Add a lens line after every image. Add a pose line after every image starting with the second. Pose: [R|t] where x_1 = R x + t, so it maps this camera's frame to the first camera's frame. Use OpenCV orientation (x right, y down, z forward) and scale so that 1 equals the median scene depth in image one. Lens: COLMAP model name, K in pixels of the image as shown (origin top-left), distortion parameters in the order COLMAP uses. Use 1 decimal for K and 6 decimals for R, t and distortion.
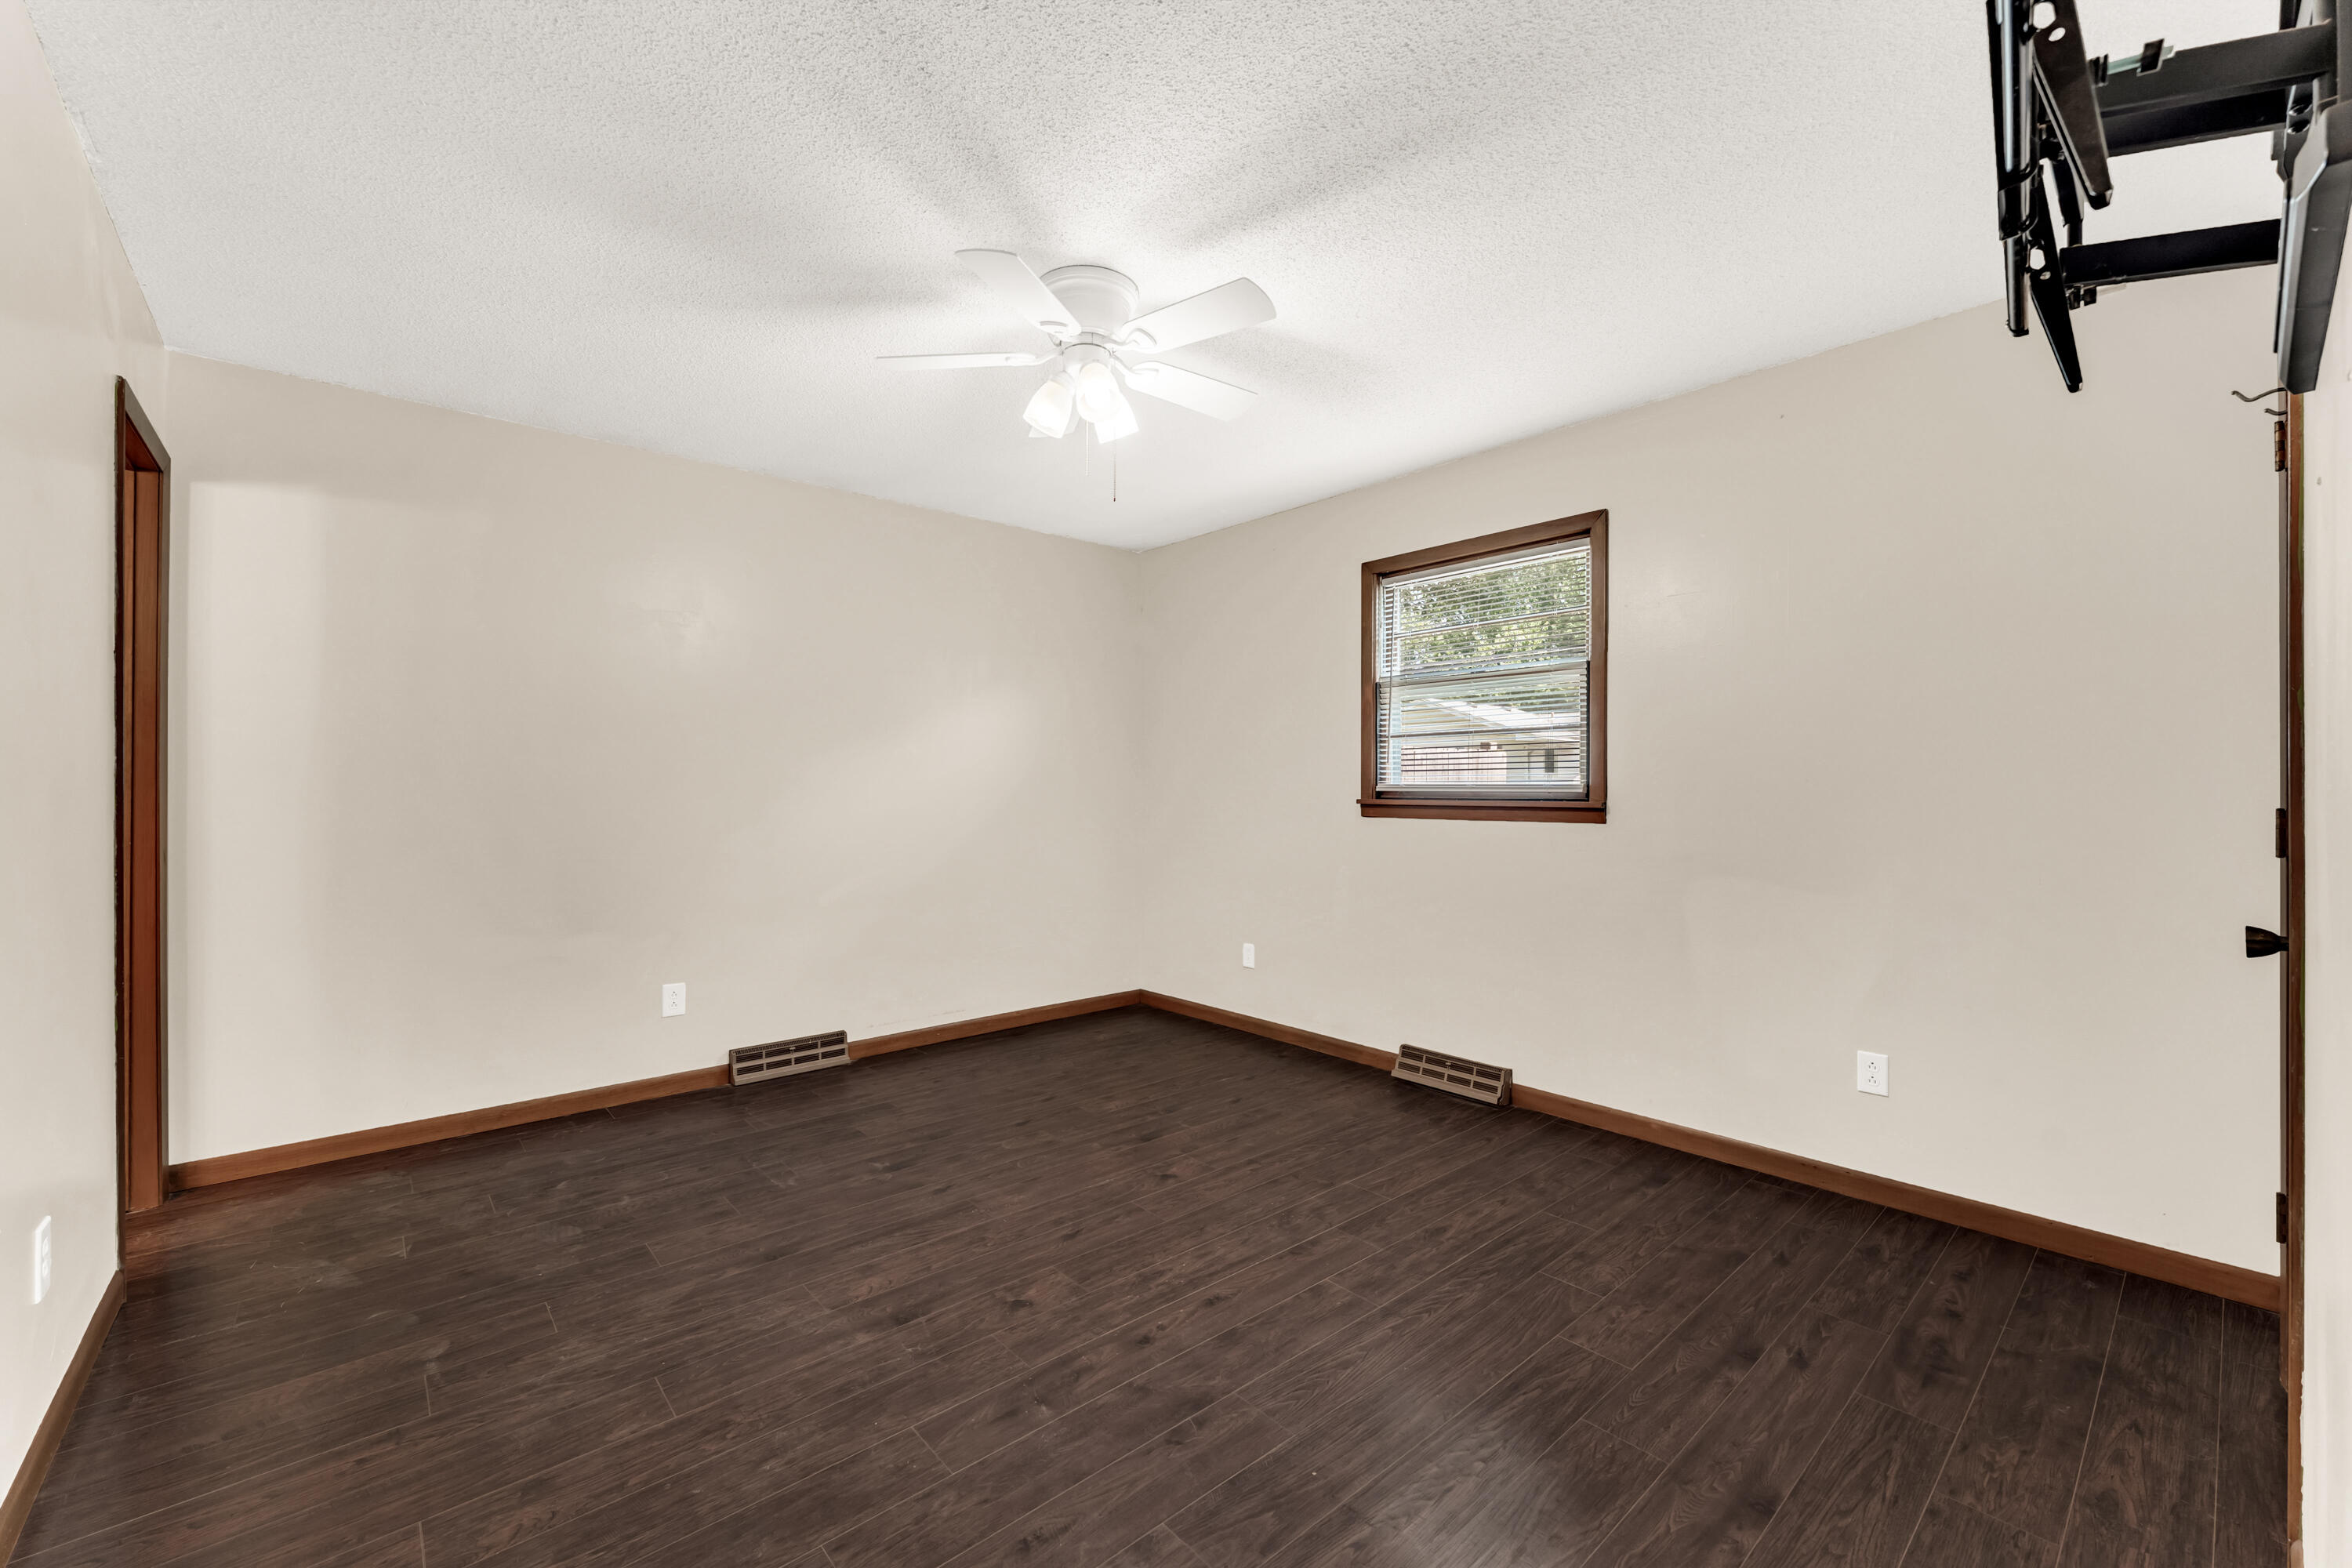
lens RADIAL K [[953.6, 0, 1178.3], [0, 953.6, 787.1], [0, 0, 1]] dist [-0.001049, -0.000037]
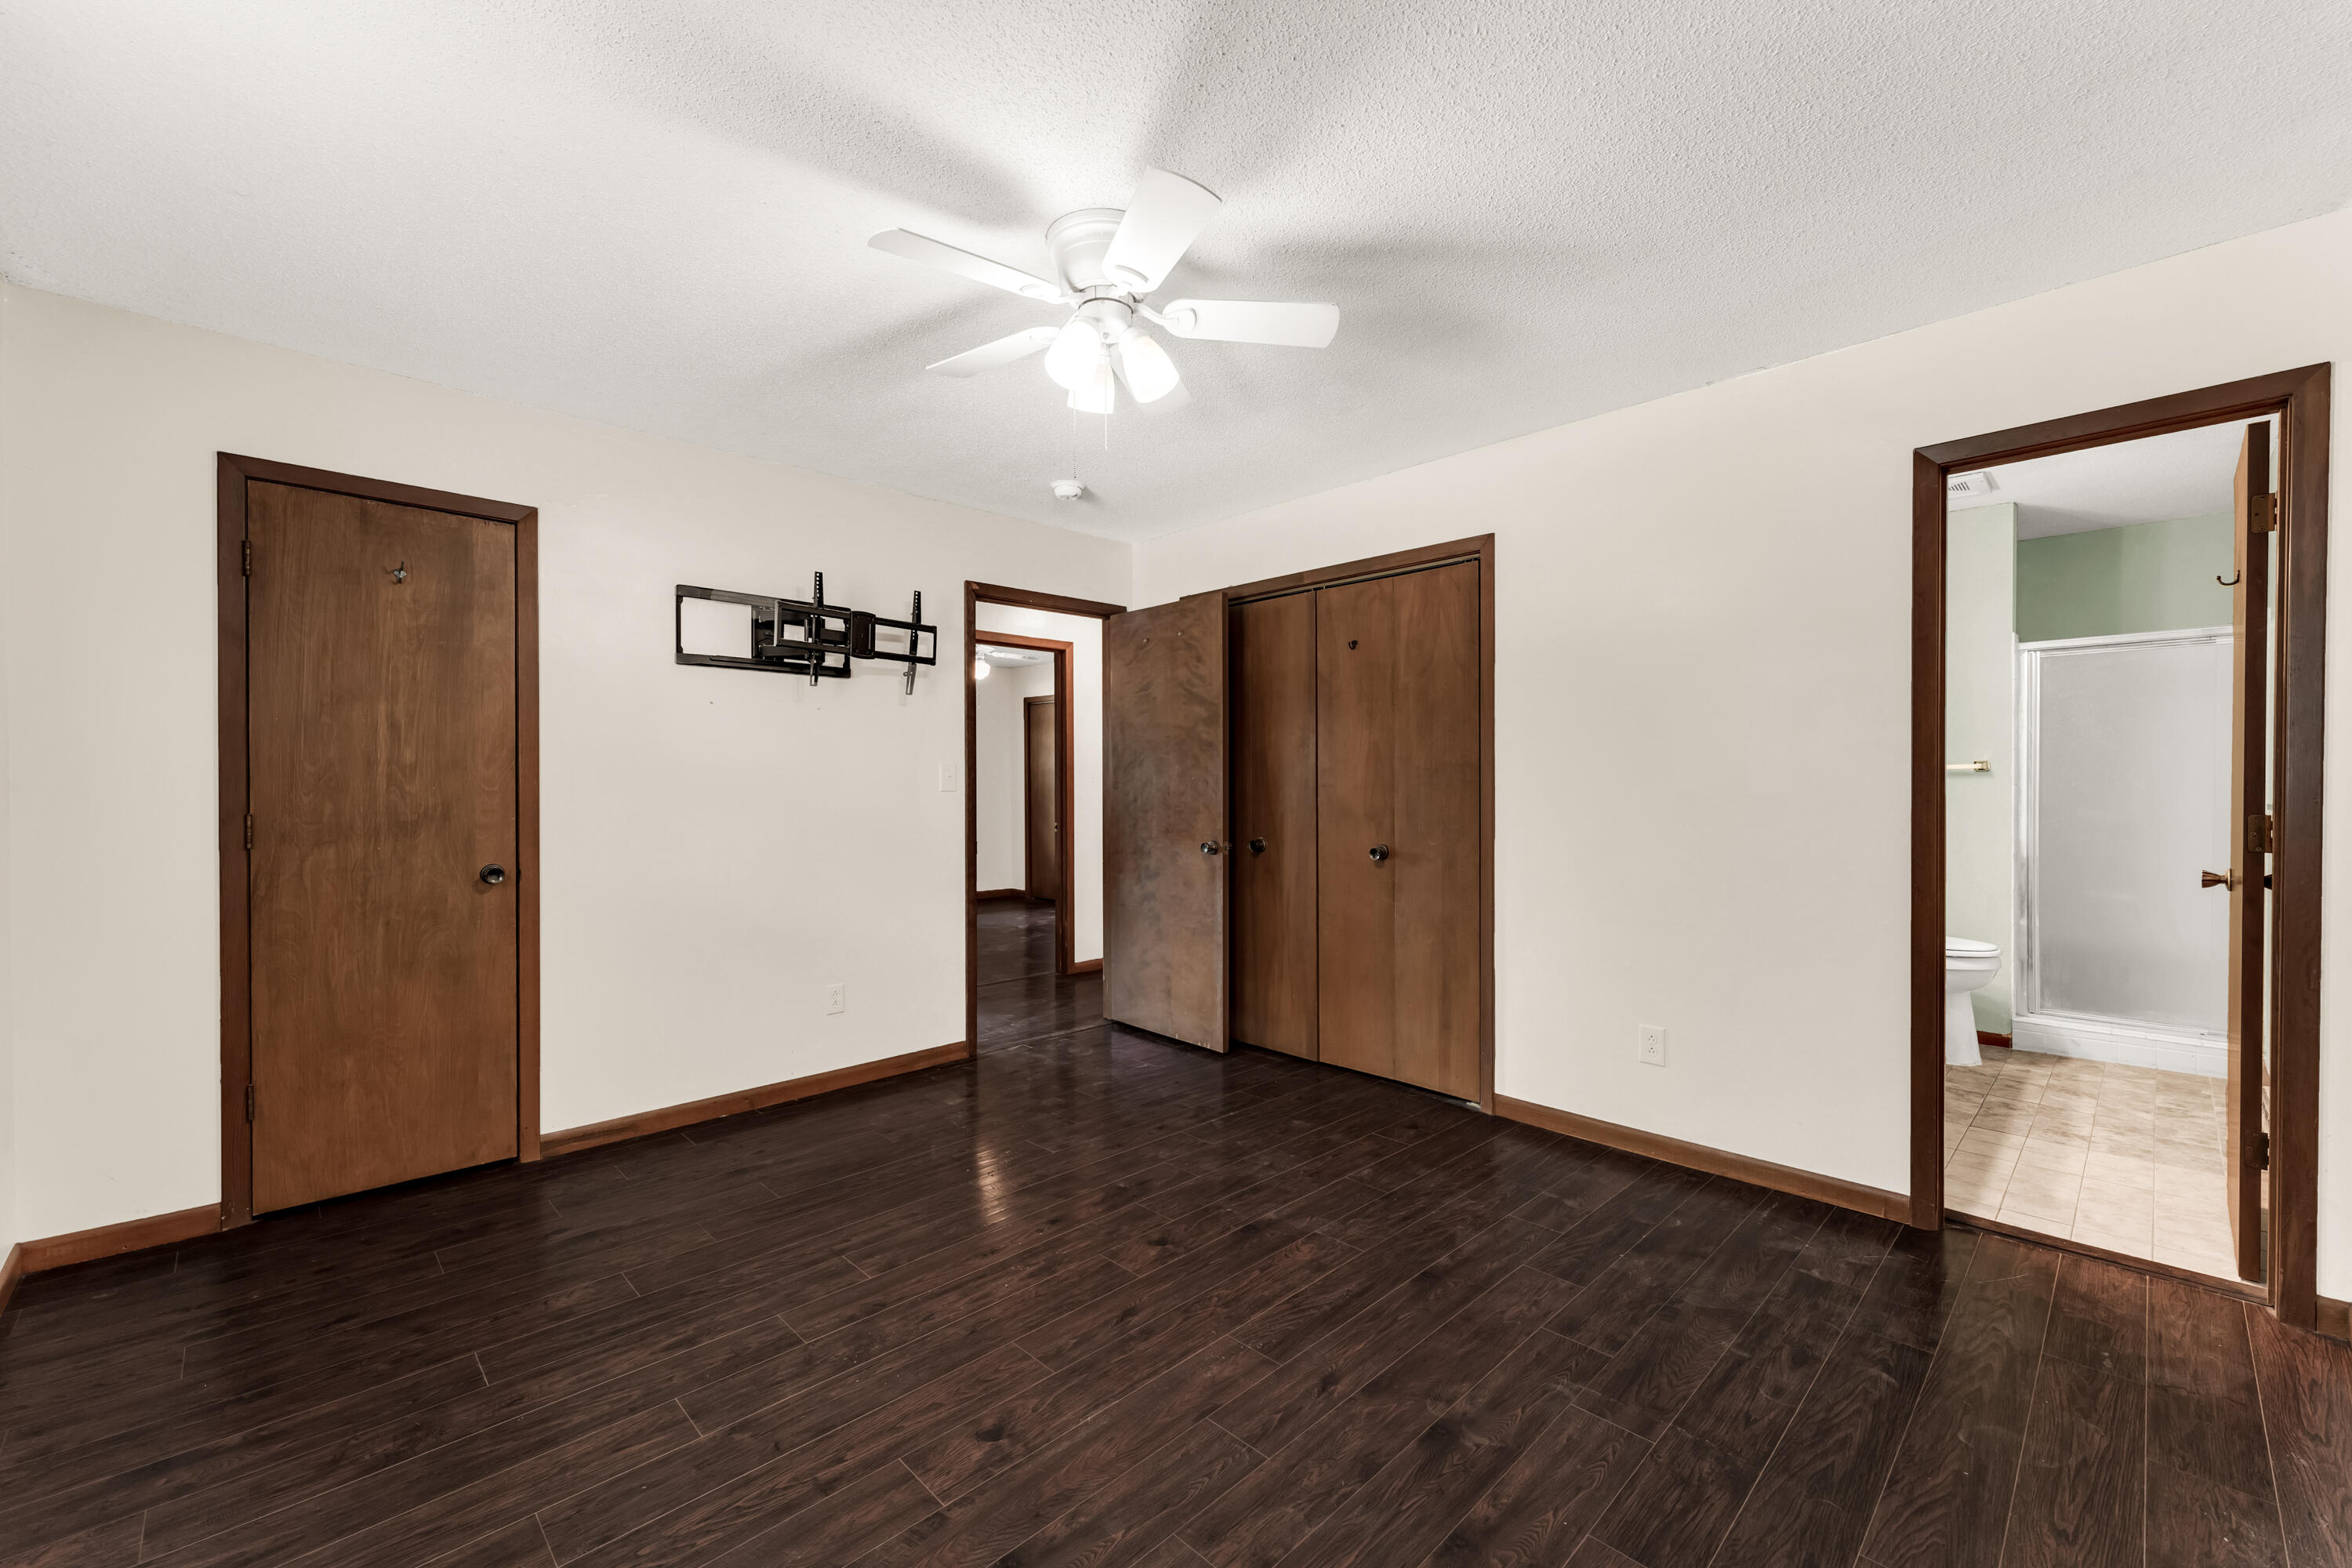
lens RADIAL K [[953.6, 0, 1182.3], [0, 953.6, 788.6], [0, 0, 1]] dist [-0.001049, -0.000037]
pose [[-0.999025, 0.002077, -0.044109, -0.131749], [0.001965, 0.999995, 0.002595, -0.011599], [0.044114, 0.002506, -0.999023, 1.979002]]
